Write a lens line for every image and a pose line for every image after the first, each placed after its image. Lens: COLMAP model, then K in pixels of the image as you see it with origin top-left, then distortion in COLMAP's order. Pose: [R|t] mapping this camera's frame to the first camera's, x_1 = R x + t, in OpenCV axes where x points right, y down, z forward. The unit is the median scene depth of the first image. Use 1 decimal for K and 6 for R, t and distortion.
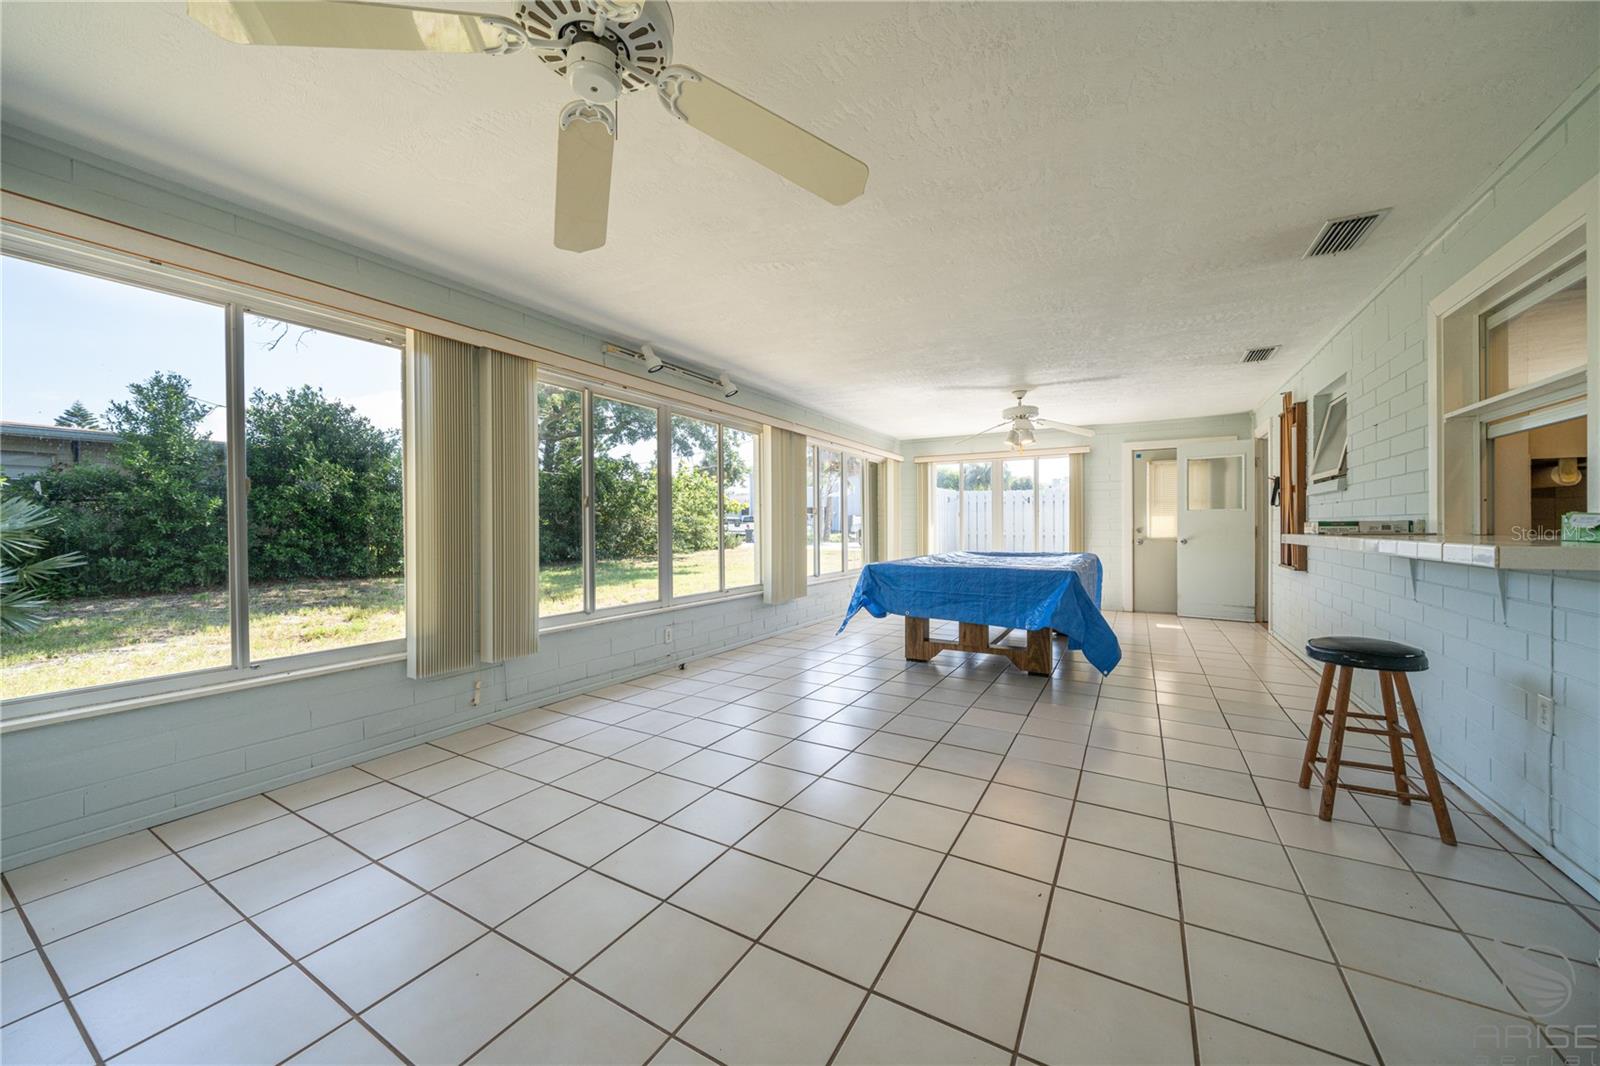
lens RADIAL K [[574.5, 0, 800.0], [0, 574.5, 533.0], [0, 0, 1]] dist [0.001397, 0.000282]
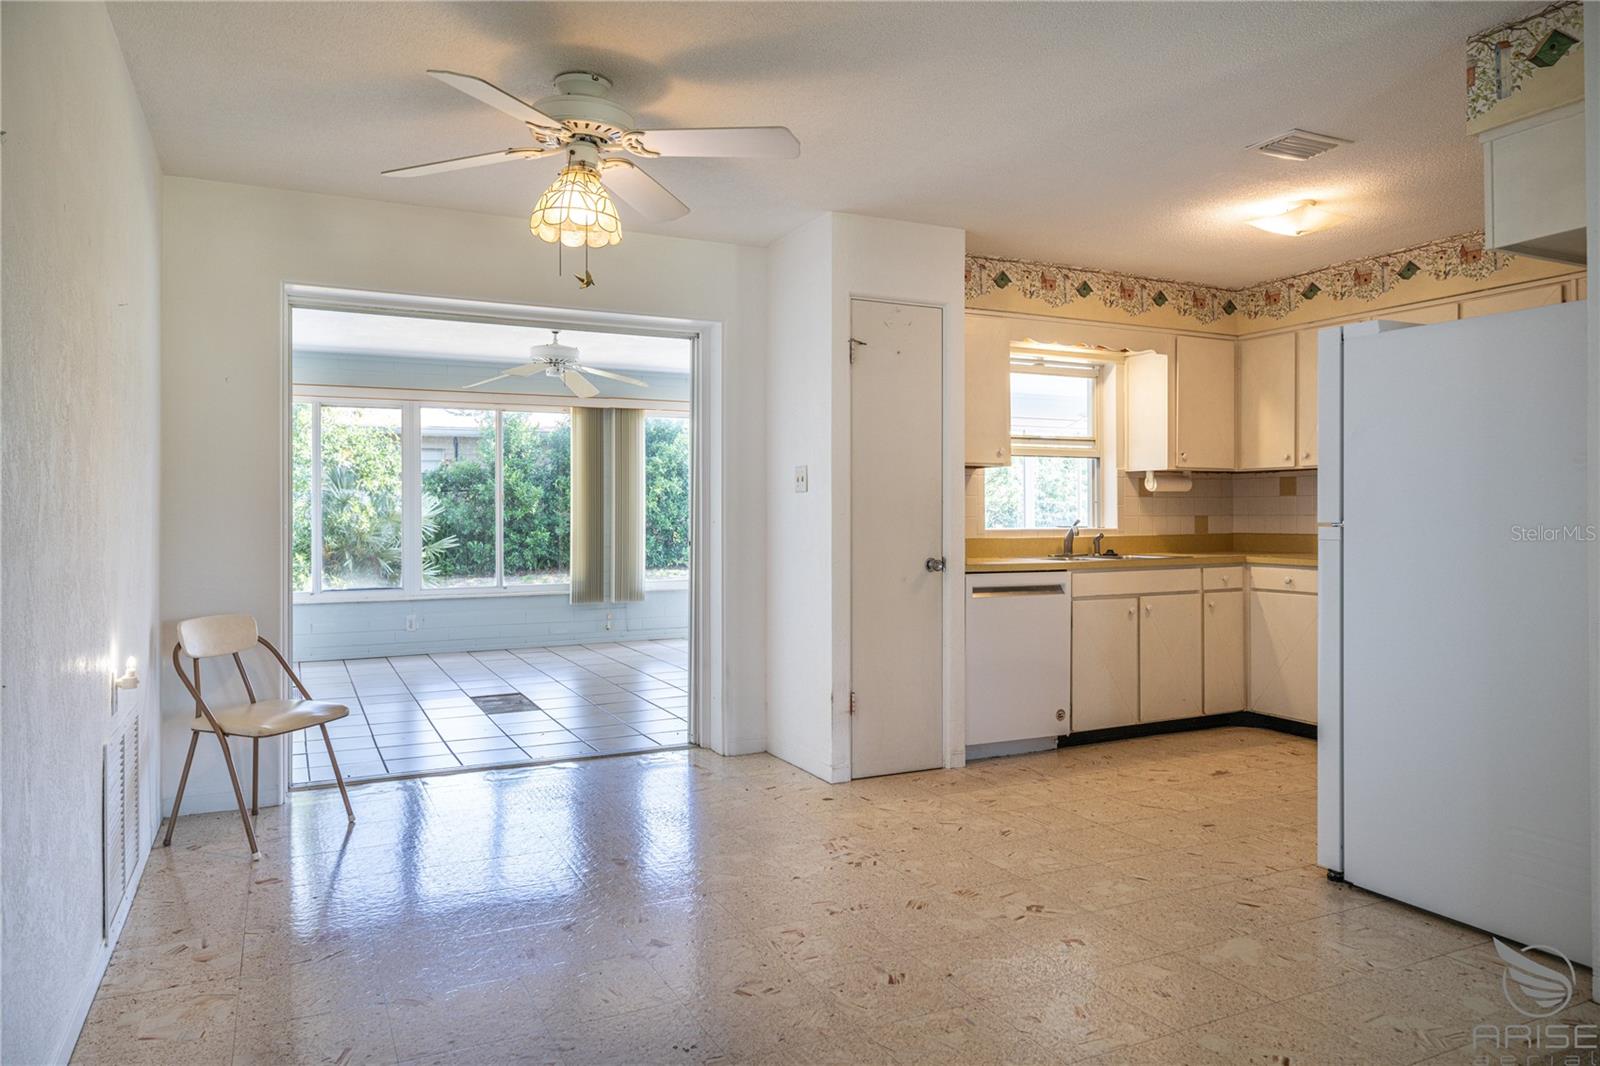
lens RADIAL K [[1036.7, 0, 800.0], [0, 1036.7, 533.0], [0, 0, 1]] dist [-0.001257, -0.000185]
pose [[0.834640, 0.011607, -0.550674, 0.525967], [-0.006147, 0.999912, 0.011760, -0.002874], [0.550762, -0.006430, 0.834637, -0.400896]]
